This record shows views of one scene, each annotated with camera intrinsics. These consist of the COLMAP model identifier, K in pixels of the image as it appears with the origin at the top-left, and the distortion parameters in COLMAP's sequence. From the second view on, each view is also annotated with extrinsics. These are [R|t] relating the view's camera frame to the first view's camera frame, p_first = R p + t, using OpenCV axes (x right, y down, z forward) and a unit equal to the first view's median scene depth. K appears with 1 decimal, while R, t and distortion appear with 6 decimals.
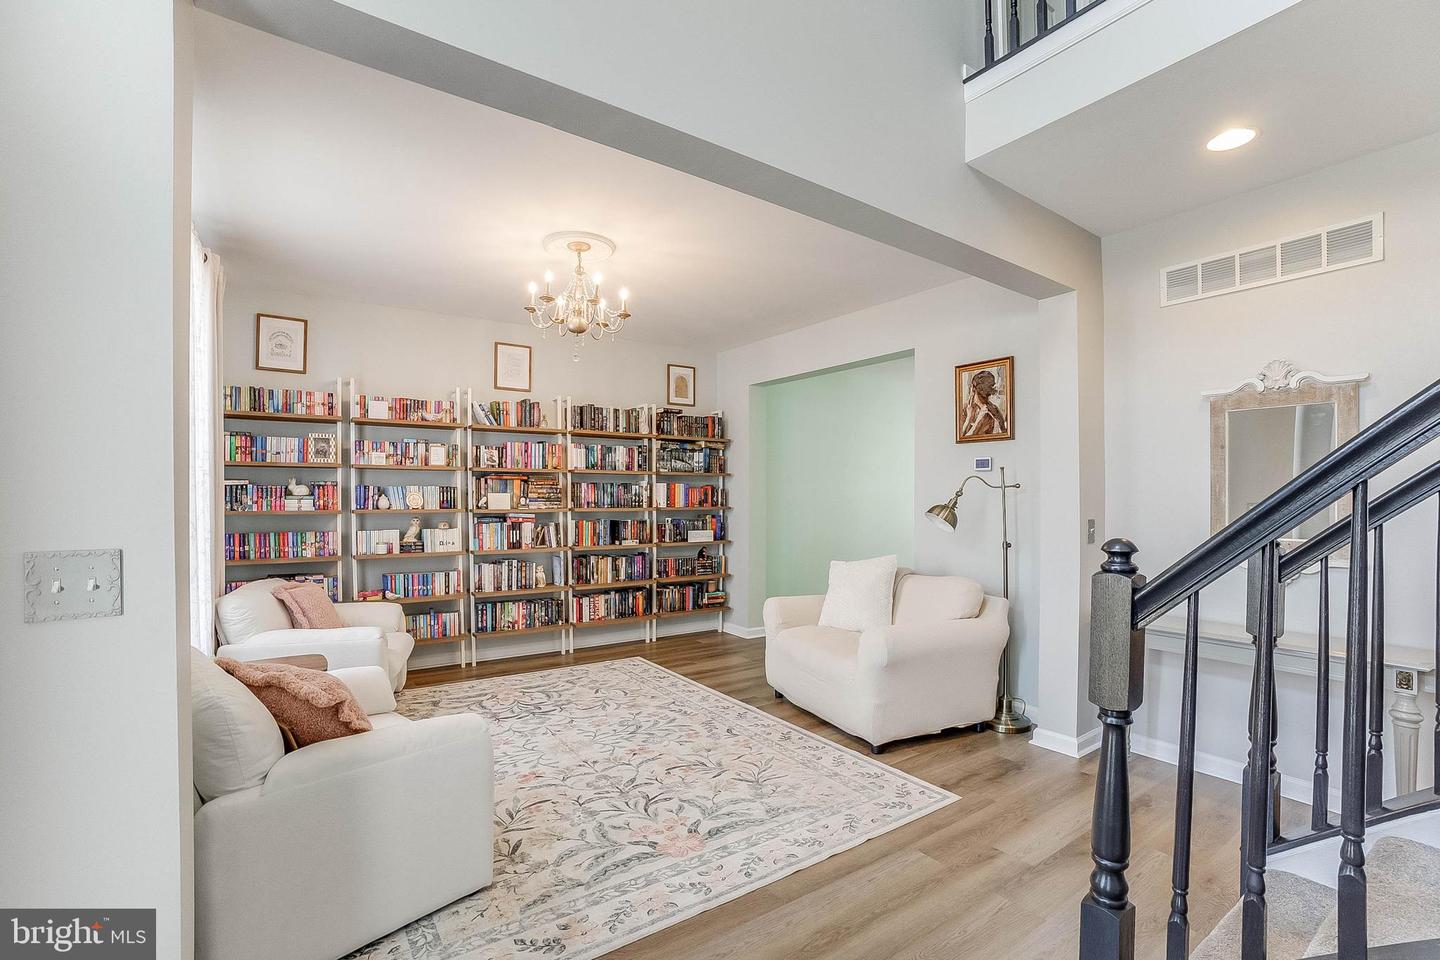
lens RADIAL K [[640.8, 0, 725.5], [0, 640.8, 498.5], [0, 0, 1]] dist [-0.080146, 0.034726]
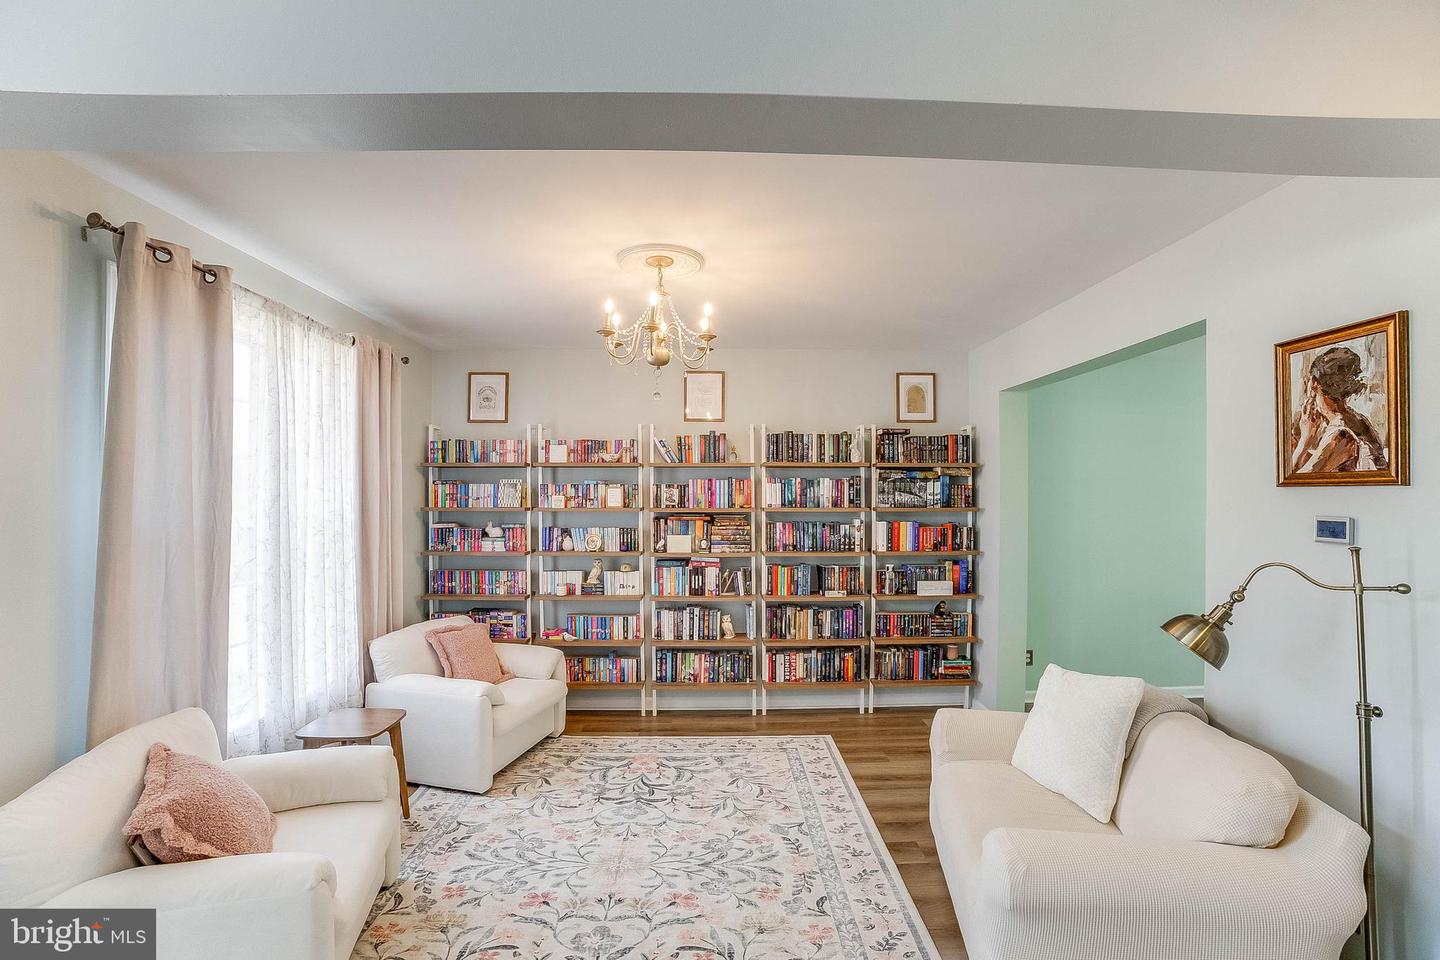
lens RADIAL K [[640.8, 0, 725.5], [0, 640.8, 498.5], [0, 0, 1]] dist [-0.080146, 0.034726]
pose [[0.834440, 0.003445, -0.551089, 0.237657], [-0.003858, 0.999992, 0.000410, -0.068979], [0.551086, 0.001784, 0.834447, 0.280268]]
